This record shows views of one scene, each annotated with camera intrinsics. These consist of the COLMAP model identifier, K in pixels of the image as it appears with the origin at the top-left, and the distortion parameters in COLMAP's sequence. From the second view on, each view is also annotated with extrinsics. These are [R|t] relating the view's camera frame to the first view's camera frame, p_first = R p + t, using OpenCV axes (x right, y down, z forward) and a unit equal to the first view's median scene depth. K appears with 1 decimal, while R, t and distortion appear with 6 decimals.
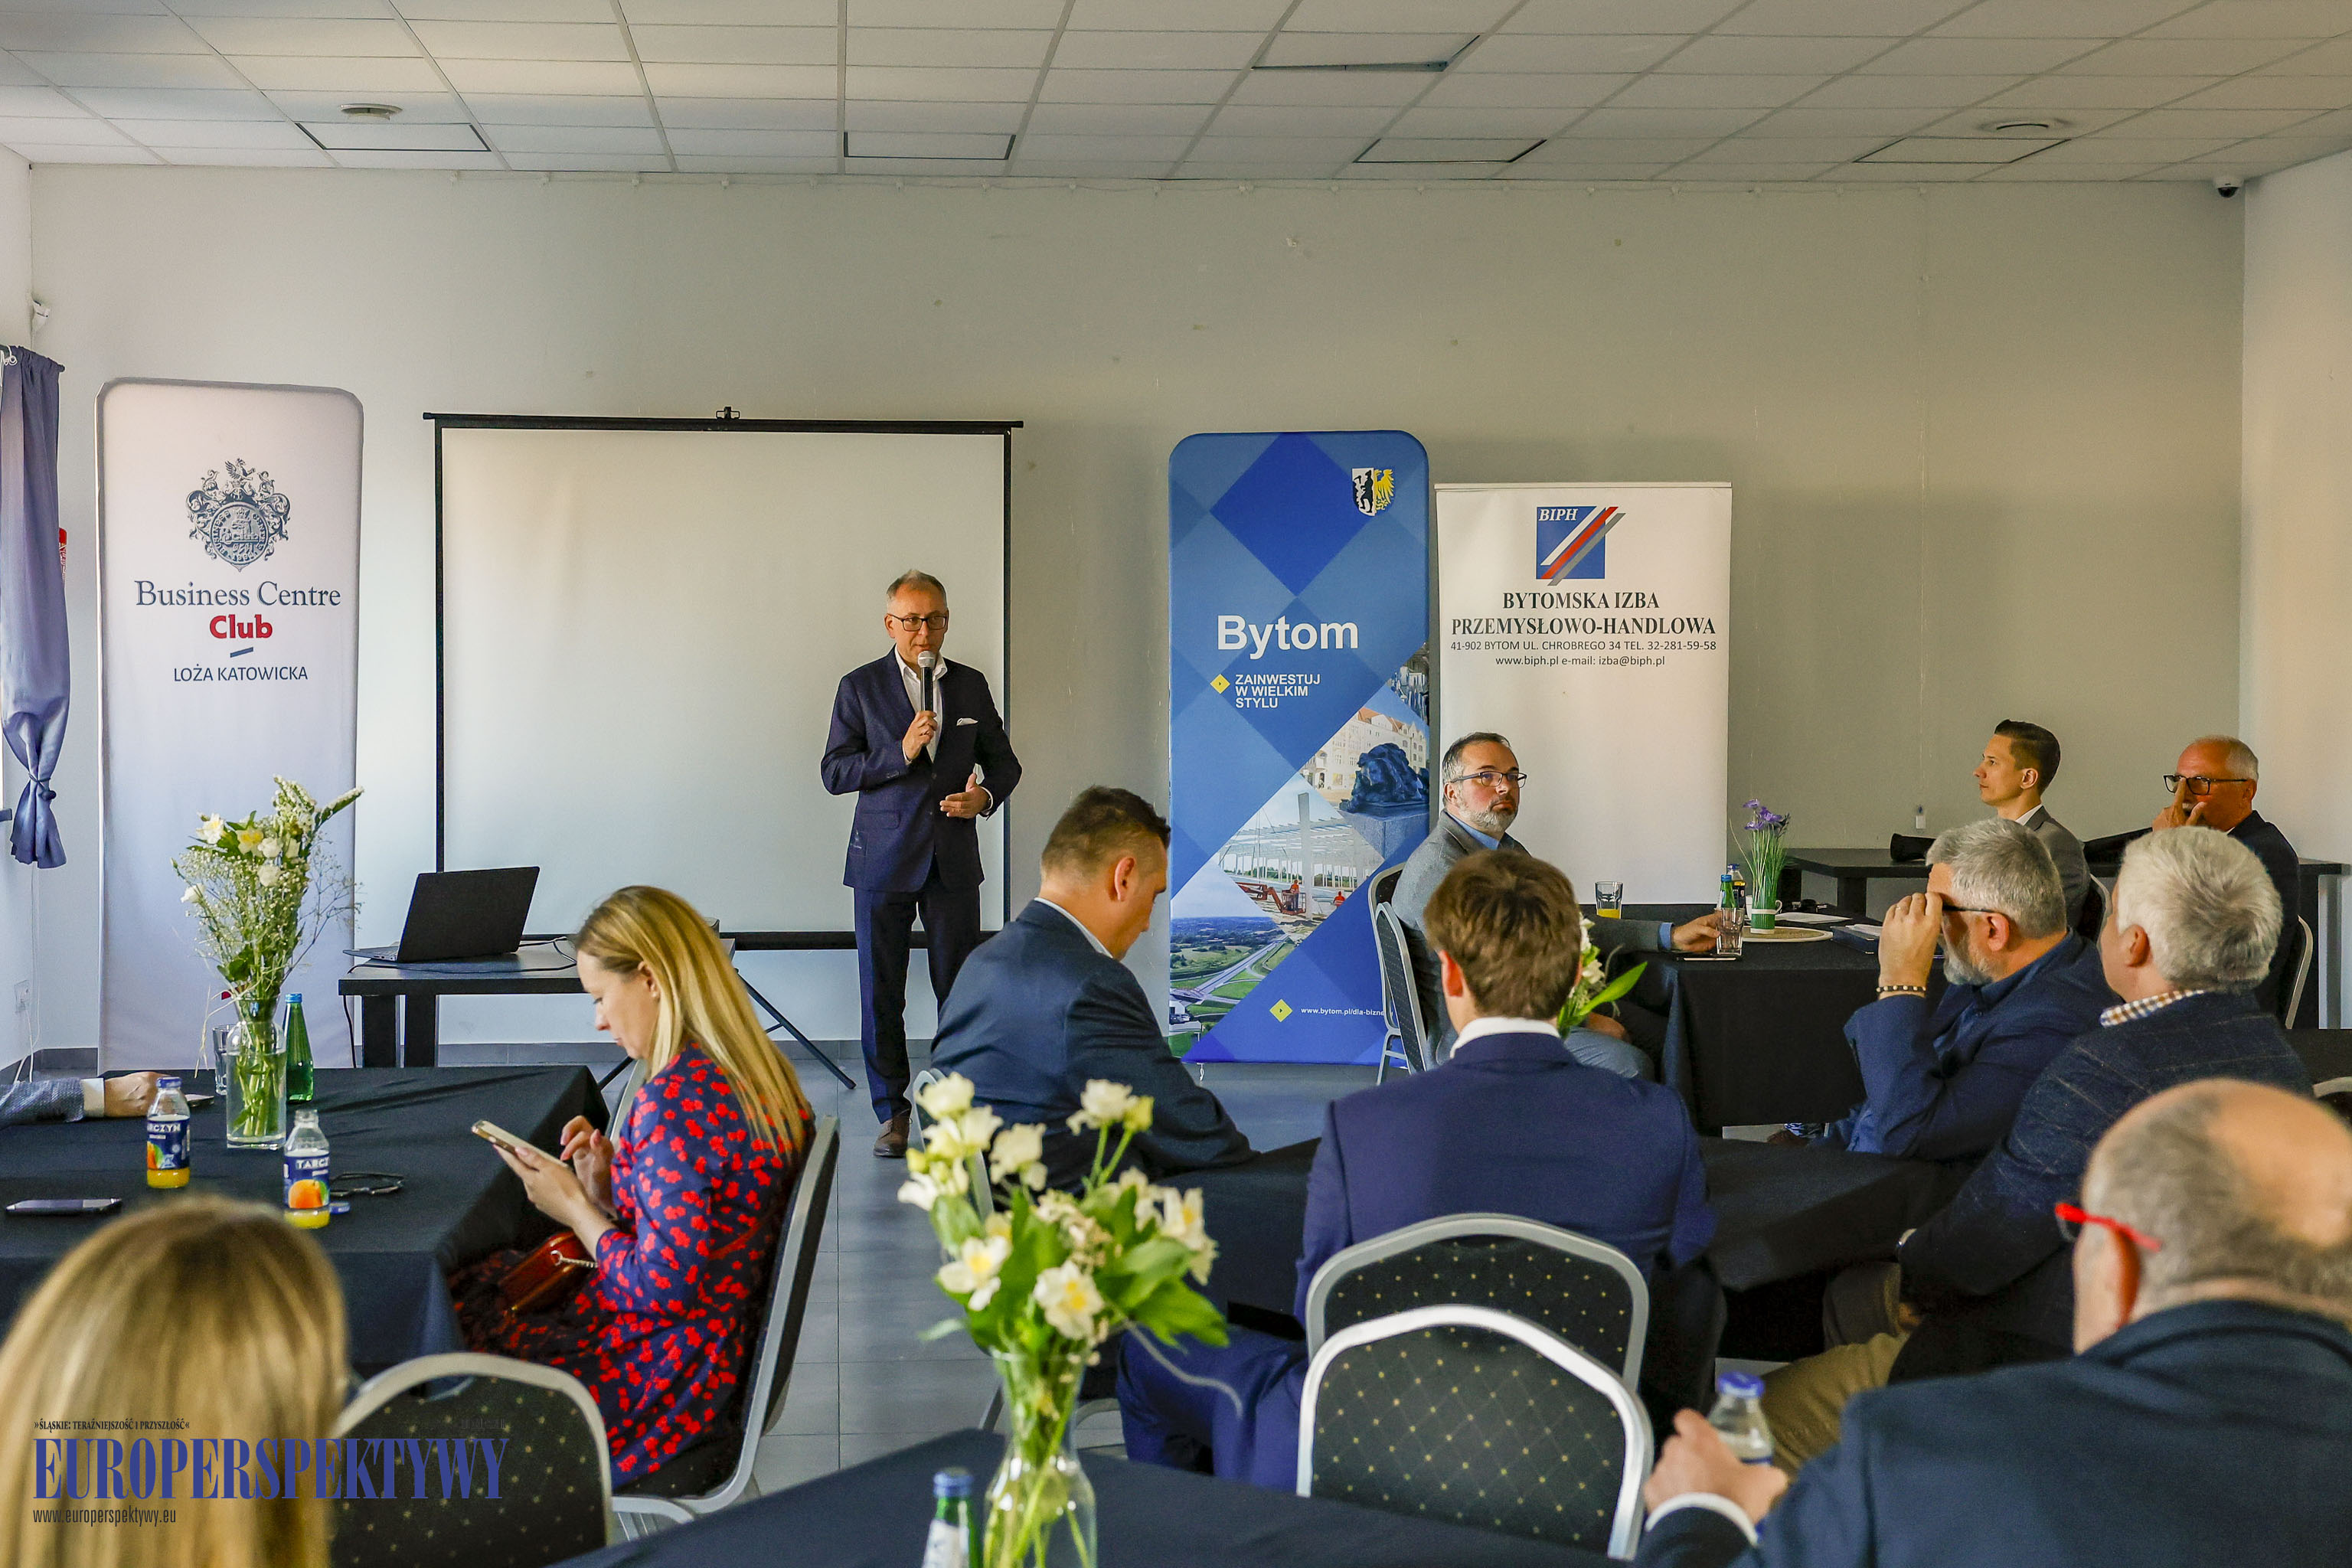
lens RADIAL K [[3083.9, 0, 1055.9], [0, 3083.9, 709.1], [0, 0, 1]] dist [0.055100, 0.059157]
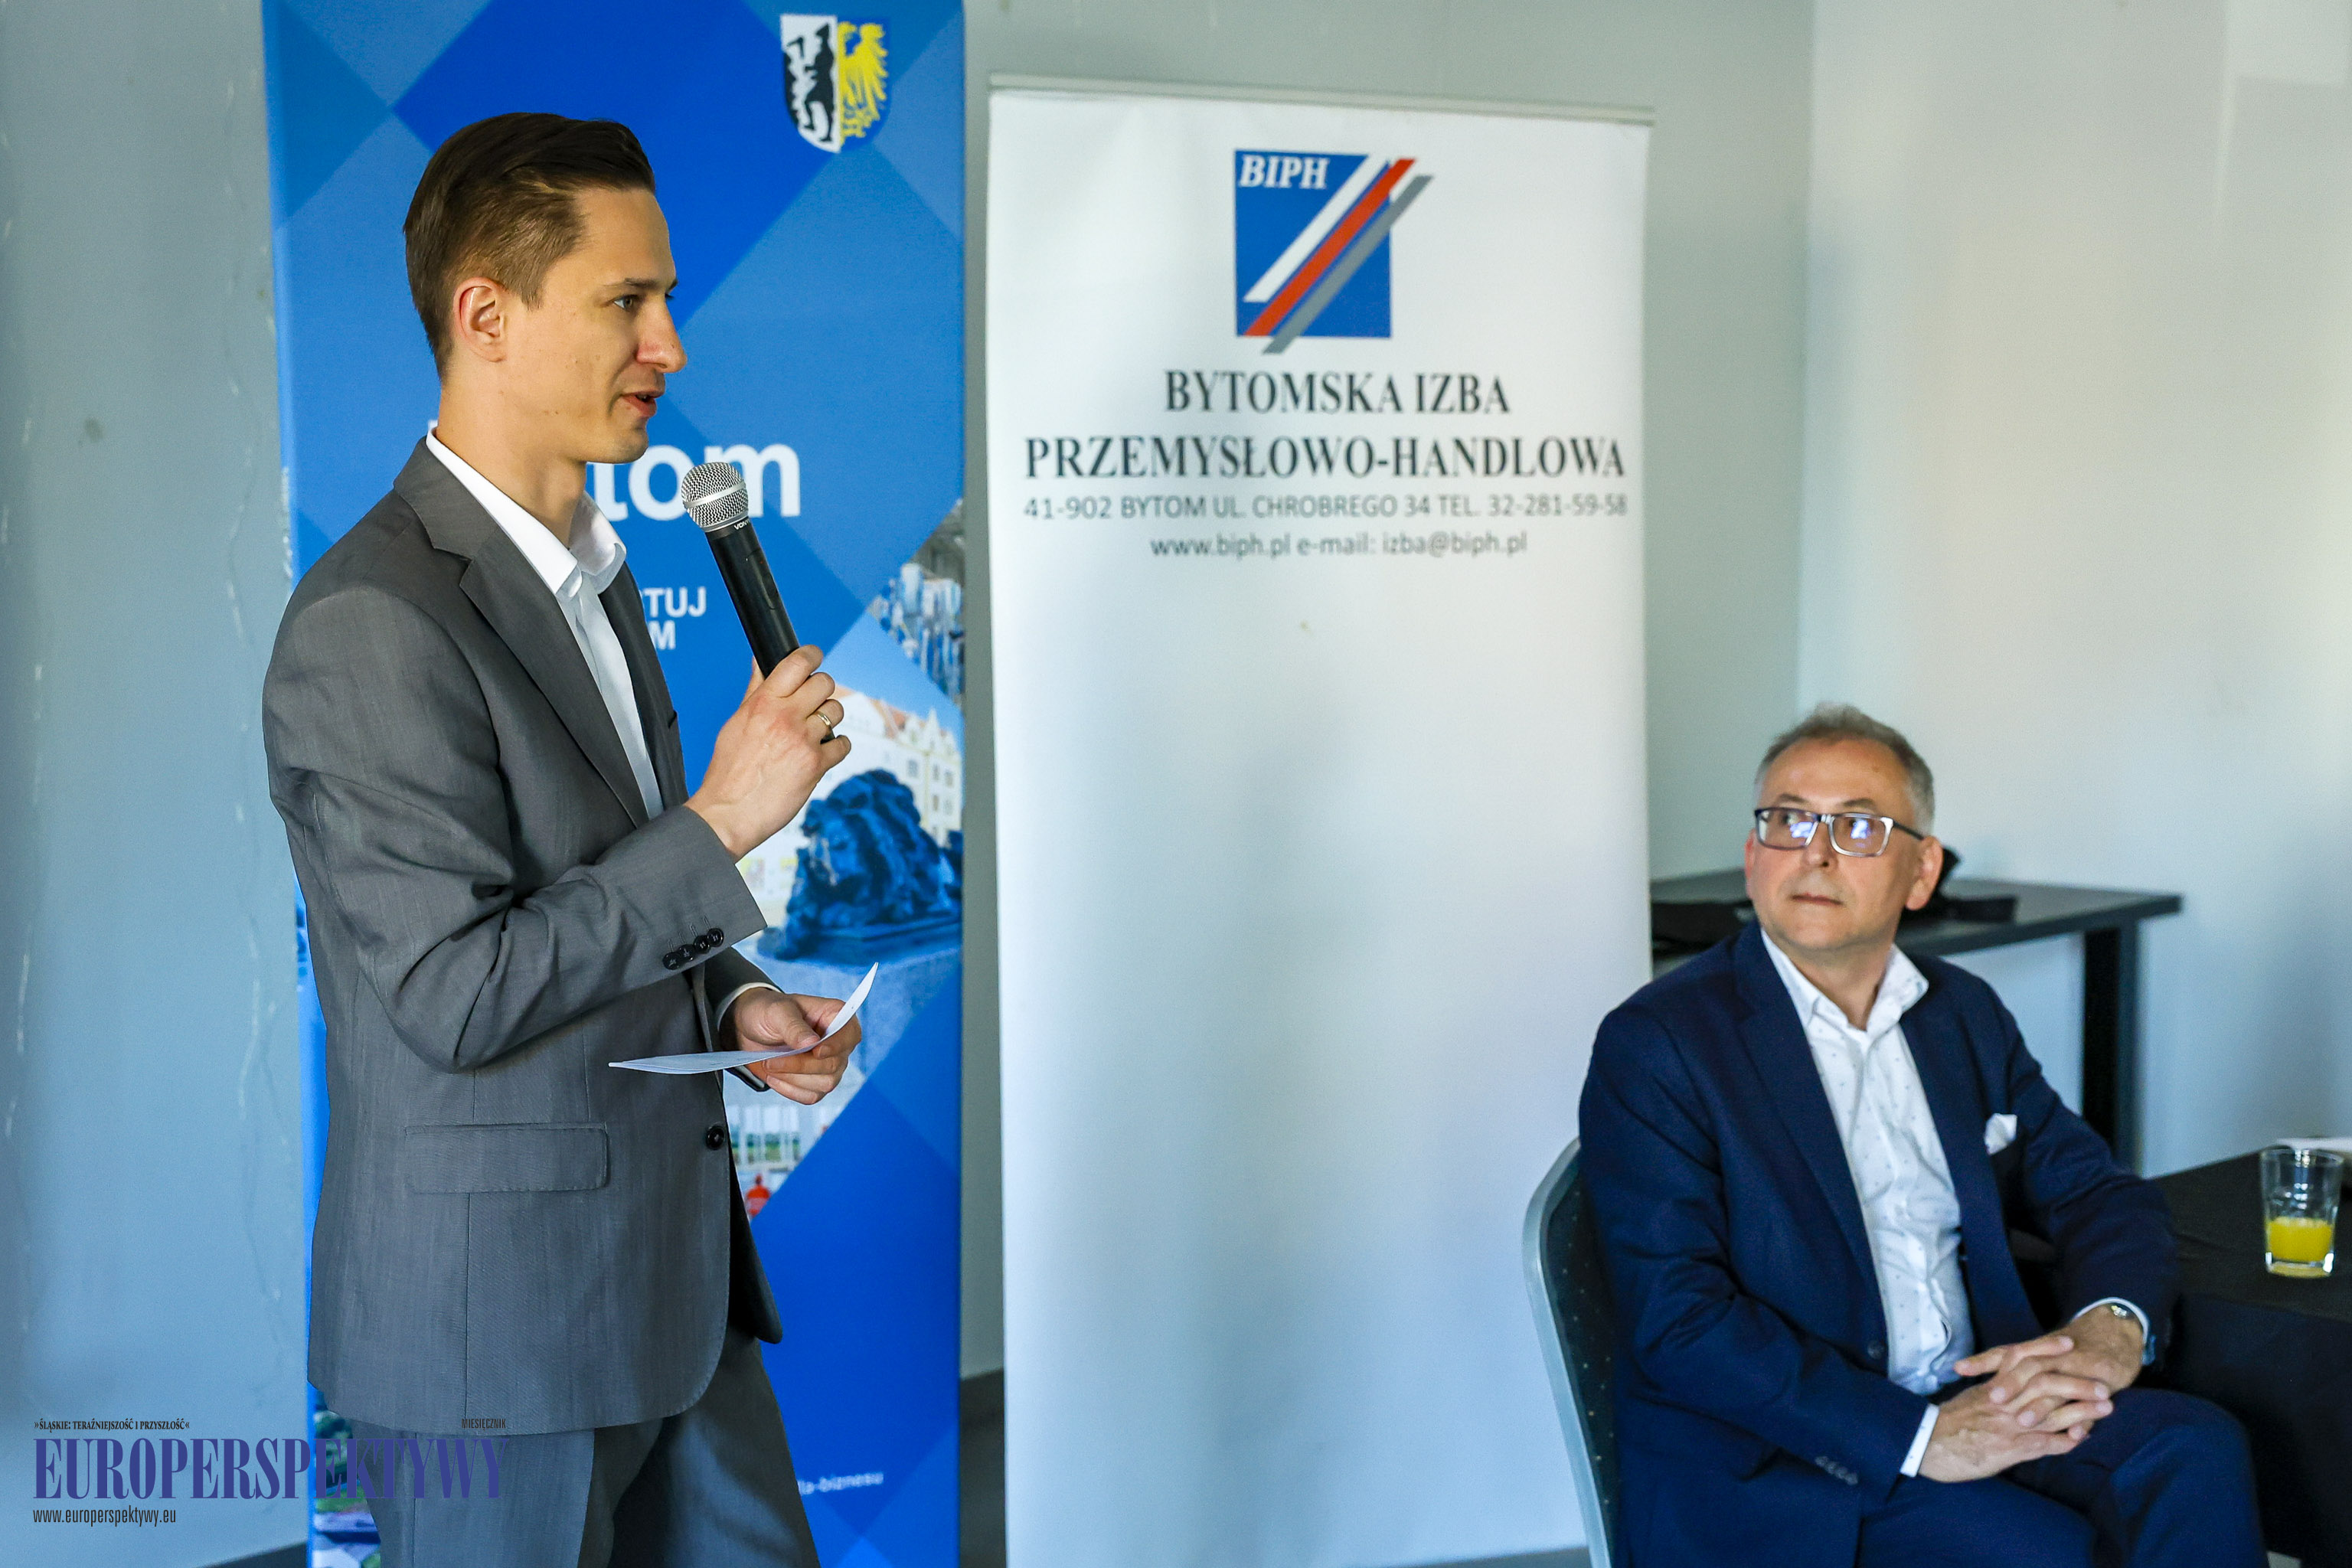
lens RADIAL K [[3840.4, 0, 1174.7], [0, 3840.4, 829.9], [0, 0, 1]] dist [0.112977, 0.130131]
pose [[0.733488, -0.063953, 0.676687, -0.184845], [0.013755, 0.996757, 0.079292, -0.018426], [-0.679564, -0.048852, 0.731988, 0.642912]]
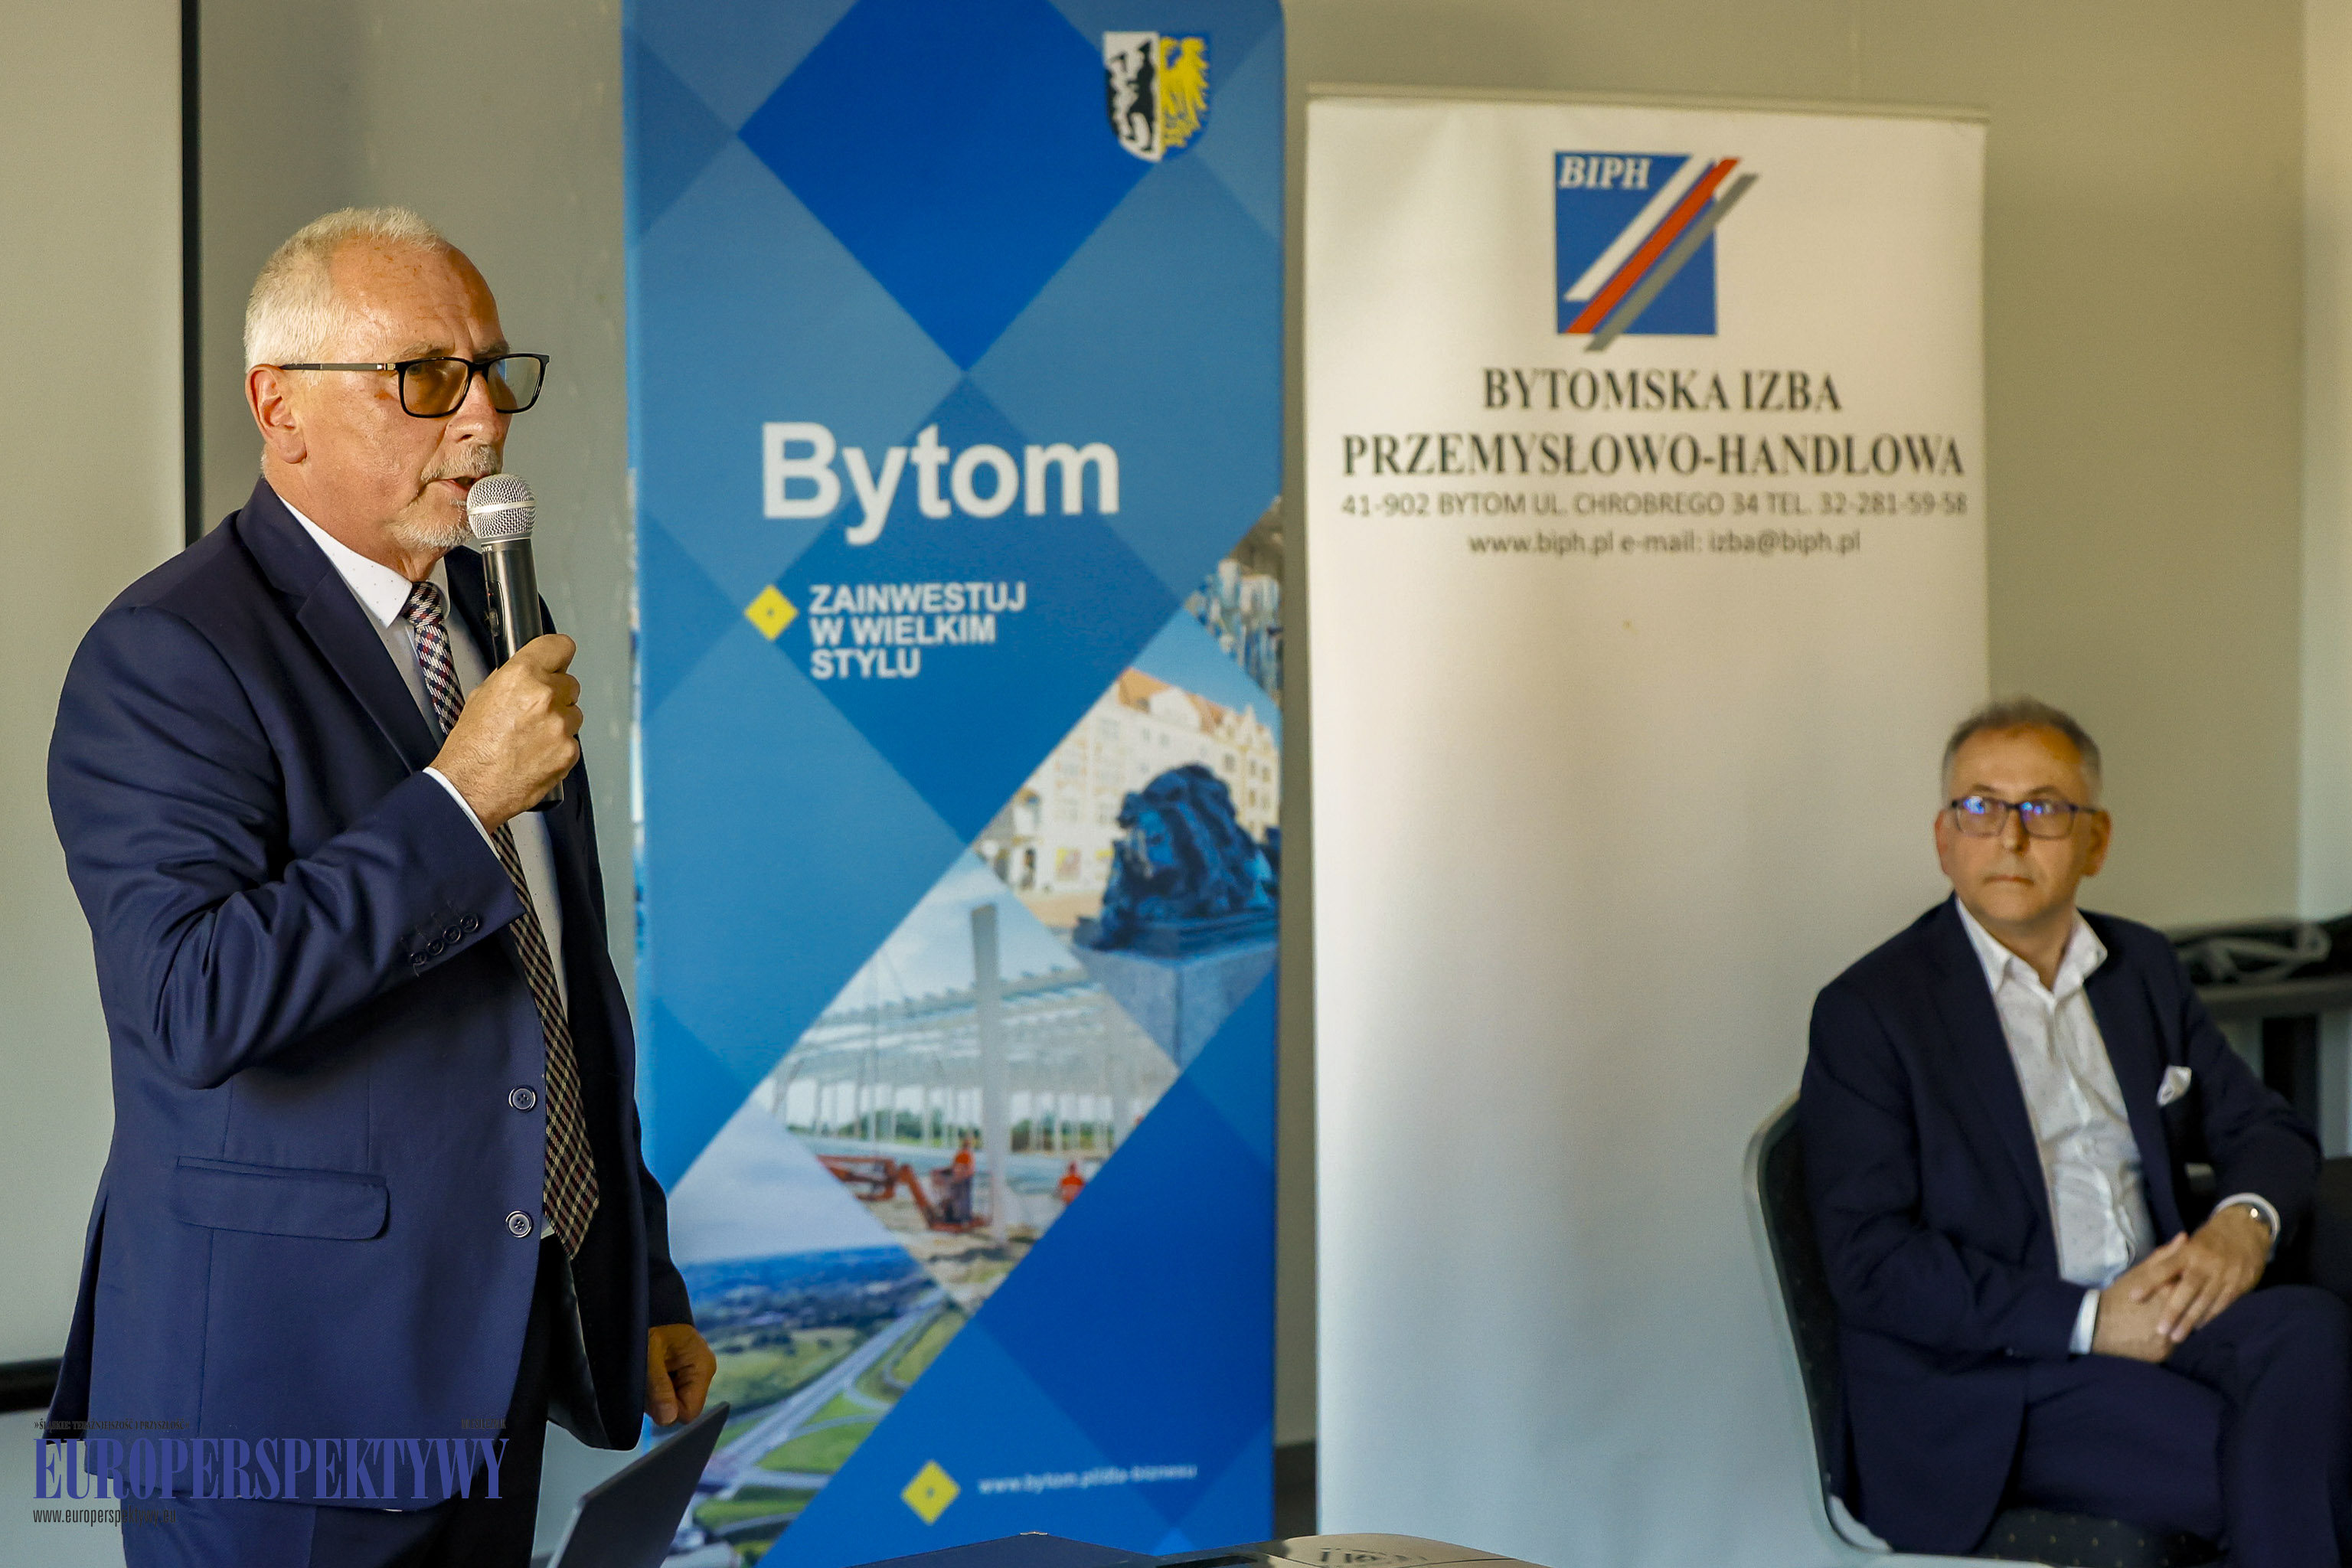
lens RADIAL K [[5269.2, 0, 1079.9], [0, 5269.2, 746.6], [0, 0, 1]] dist [-0.195661, 0.236097]
pose [[0.815184, -0.030308, 0.578409, -0.281182], [0.014880, 0.999396, 0.031397, -0.011658], [-0.579012, -0.016987, 0.815142, 0.488881]]
